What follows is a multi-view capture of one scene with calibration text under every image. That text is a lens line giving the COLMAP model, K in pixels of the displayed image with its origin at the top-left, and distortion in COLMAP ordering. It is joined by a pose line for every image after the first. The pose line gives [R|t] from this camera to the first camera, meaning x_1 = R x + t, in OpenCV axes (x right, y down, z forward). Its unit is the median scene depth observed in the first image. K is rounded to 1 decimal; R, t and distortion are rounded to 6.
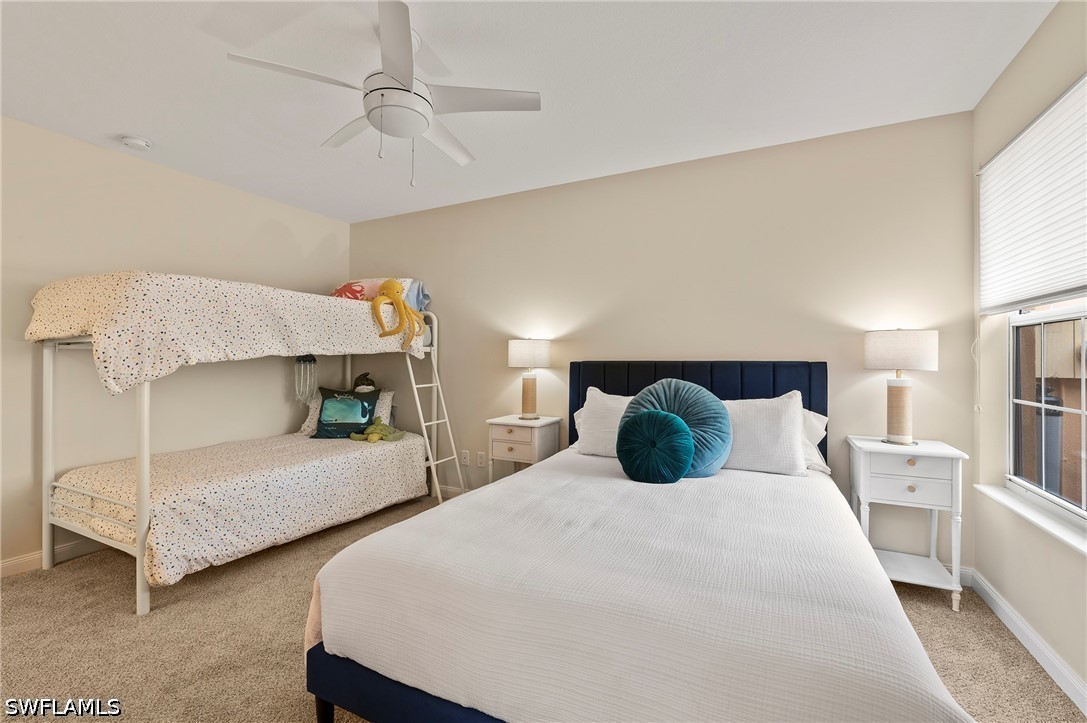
lens RADIAL K [[463.2, 0, 541.3], [0, 463.2, 343.1], [0, 0, 1]] dist [0.001248, -0.000247]
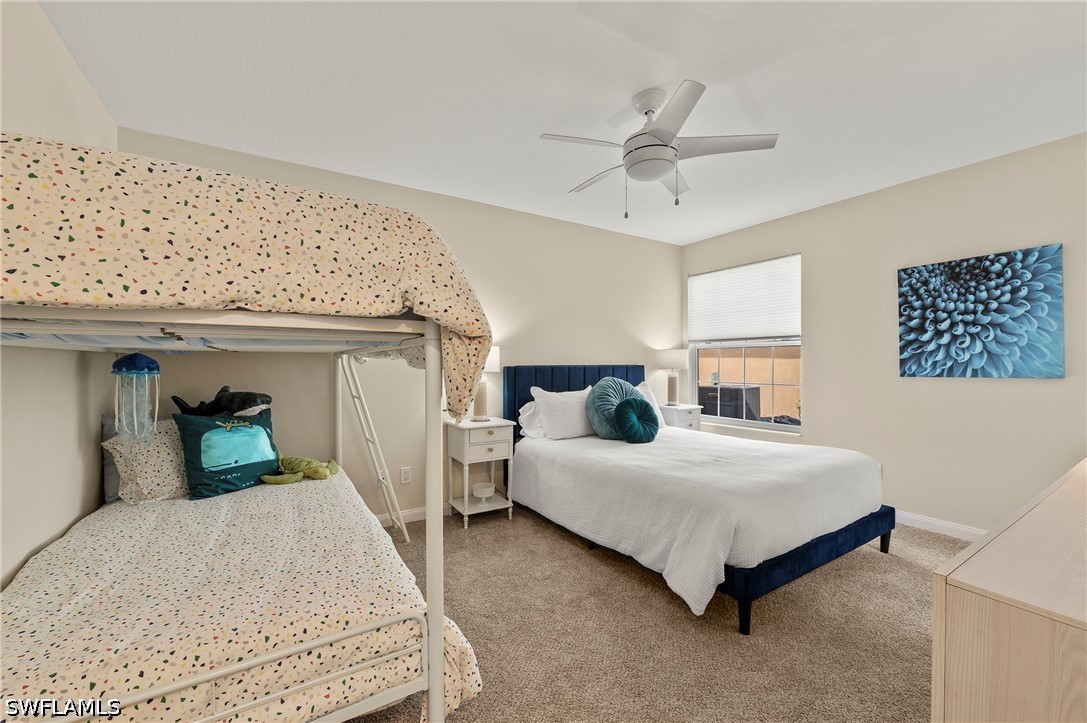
lens RADIAL K [[436.4, 0, 542.3], [0, 436.4, 366.8], [0, 0, 1]] dist [-0.001062, -0.000002]
pose [[0.505797, -0.009048, 0.862605, -0.861871], [-0.031159, 0.999101, 0.028750, 0.008651], [-0.862089, -0.041419, 0.505061, 0.404538]]
